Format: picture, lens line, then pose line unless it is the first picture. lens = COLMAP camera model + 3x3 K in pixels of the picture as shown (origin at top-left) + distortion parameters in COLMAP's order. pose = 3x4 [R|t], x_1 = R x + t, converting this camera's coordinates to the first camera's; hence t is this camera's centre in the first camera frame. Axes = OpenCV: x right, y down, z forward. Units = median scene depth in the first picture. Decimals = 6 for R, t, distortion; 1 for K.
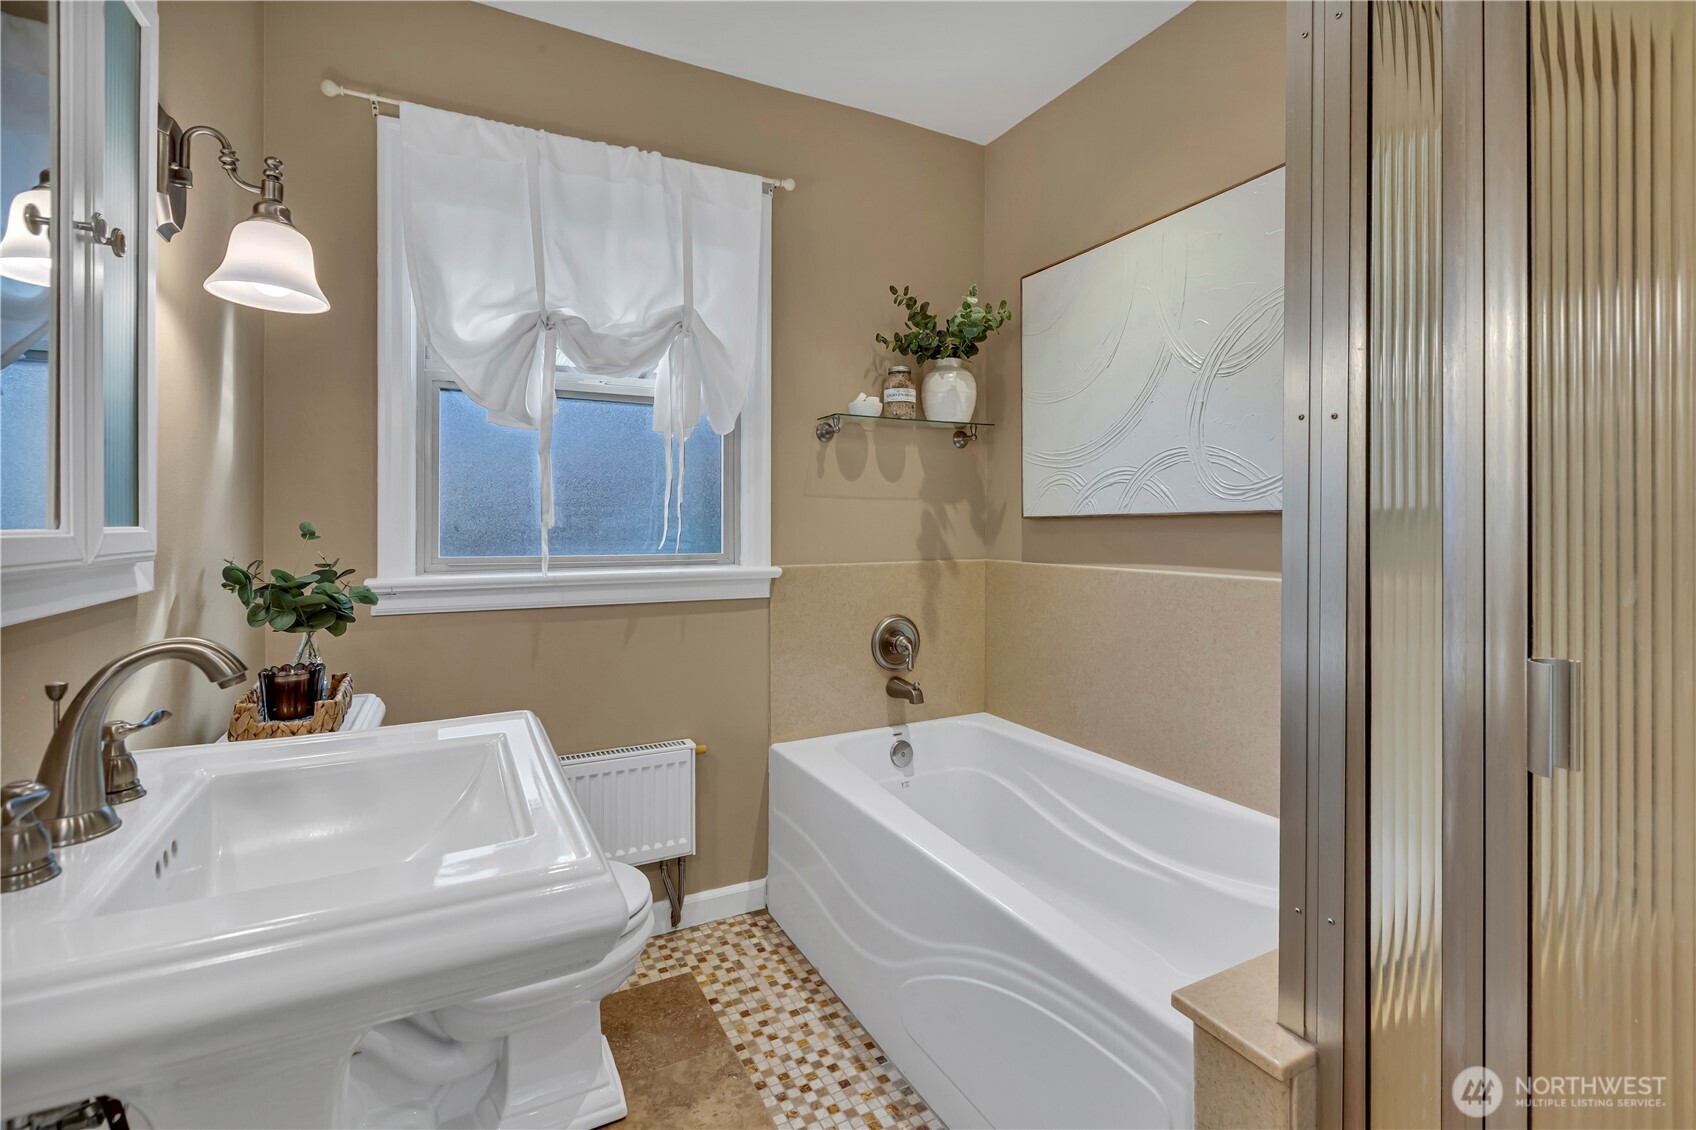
lens RADIAL K [[783.1, 0, 860.0], [0, 783.1, 512.7], [0, 0, 1]] dist [0.004666, -0.002274]
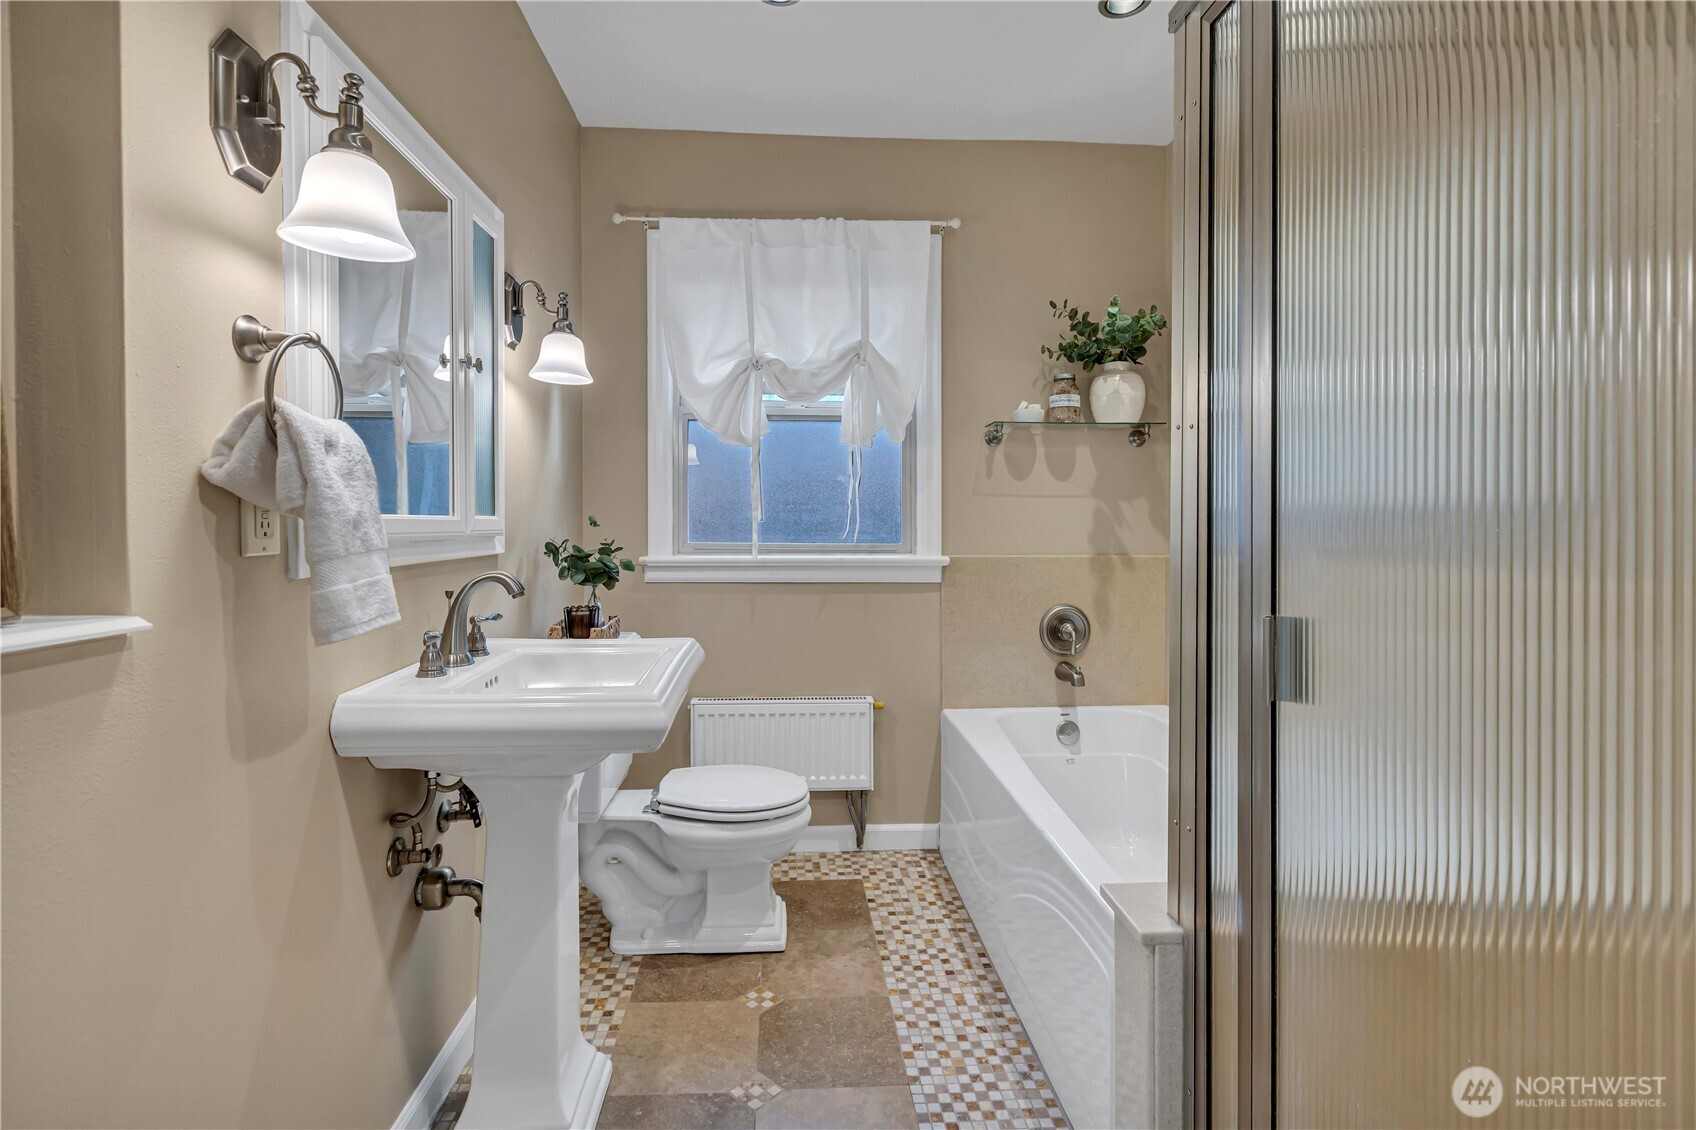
lens RADIAL K [[783.1, 0, 814.4], [0, 783.1, 520.9], [0, 0, 1]] dist [0.004666, -0.002274]
pose [[0.909947, 0.002693, -0.414717, 0.234694], [0.001759, 0.999945, 0.010352, 0.005400], [0.414722, -0.010150, 0.909892, -0.158460]]
